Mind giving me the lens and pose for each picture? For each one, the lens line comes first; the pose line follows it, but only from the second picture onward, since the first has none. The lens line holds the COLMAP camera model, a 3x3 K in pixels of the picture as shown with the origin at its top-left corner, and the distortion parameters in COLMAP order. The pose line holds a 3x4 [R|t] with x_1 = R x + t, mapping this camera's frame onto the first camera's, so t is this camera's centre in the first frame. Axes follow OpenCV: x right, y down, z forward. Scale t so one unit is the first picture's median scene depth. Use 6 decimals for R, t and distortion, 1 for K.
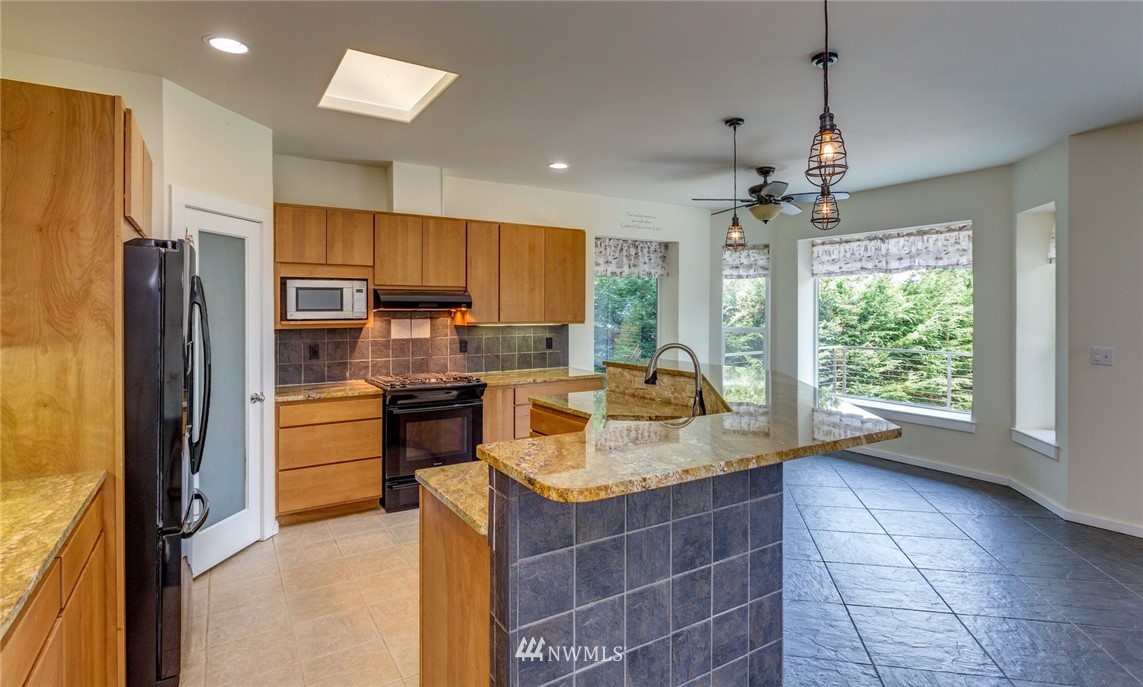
lens RADIAL K [[572.2, 0, 584.7], [0, 572.2, 310.1], [0, 0, 1]] dist [-0.002495, -0.000039]
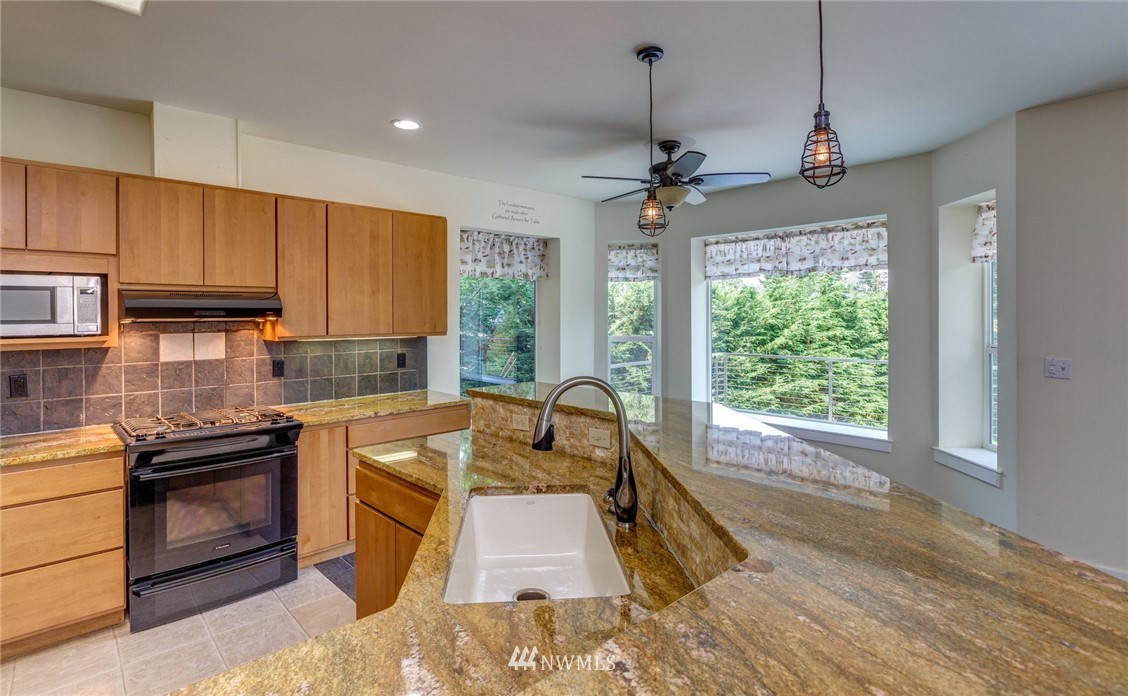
lens RADIAL K [[548.1, 0, 558.7], [0, 548.1, 318.9], [0, 0, 1]] dist [0.000404, -0.000279]
pose [[0.983676, -0.007531, 0.179789, 0.018733], [0.006891, 0.999967, 0.004186, -0.001519], [-0.179814, -0.002879, 0.983696, 0.259042]]
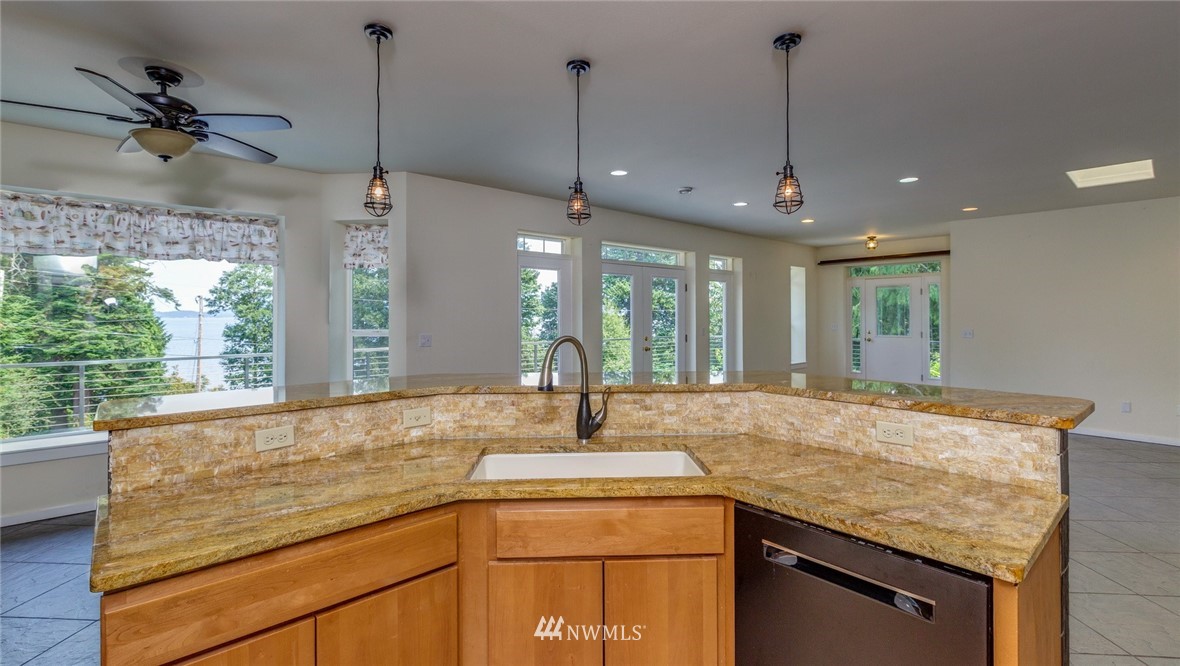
lens RADIAL K [[520.5, 0, 590.0], [0, 520.5, 333.0], [0, 0, 1]] dist [-0.001966, -0.000188]
pose [[-0.142297, -0.033470, 0.989258, -0.312340], [0.003138, 0.999408, 0.034265, 0.016538], [-0.989819, 0.007980, -0.142107, 0.628708]]
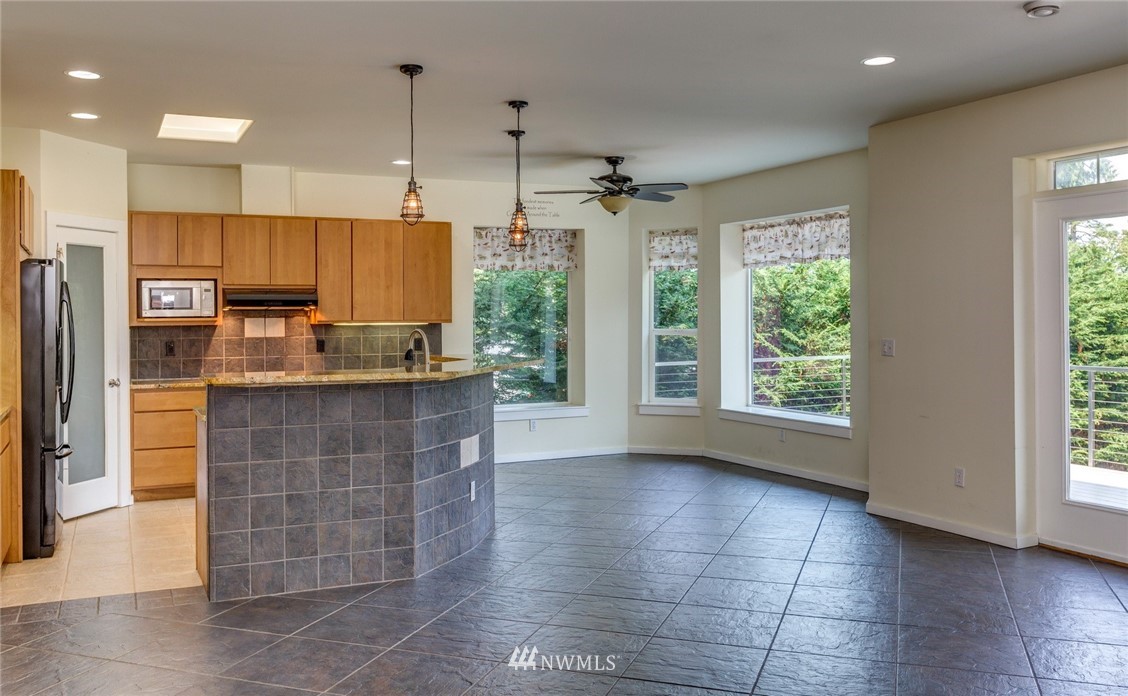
lens RADIAL K [[985.9, 0, 553.7], [0, 985.9, 315.3], [0, 0, 1]] dist [-0.003610, 0.012587]
pose [[0.989656, -0.006605, -0.143309, 0.452735], [0.006293, 0.999977, -0.002628, 0.019419], [0.143323, 0.001699, 0.989674, -0.646697]]
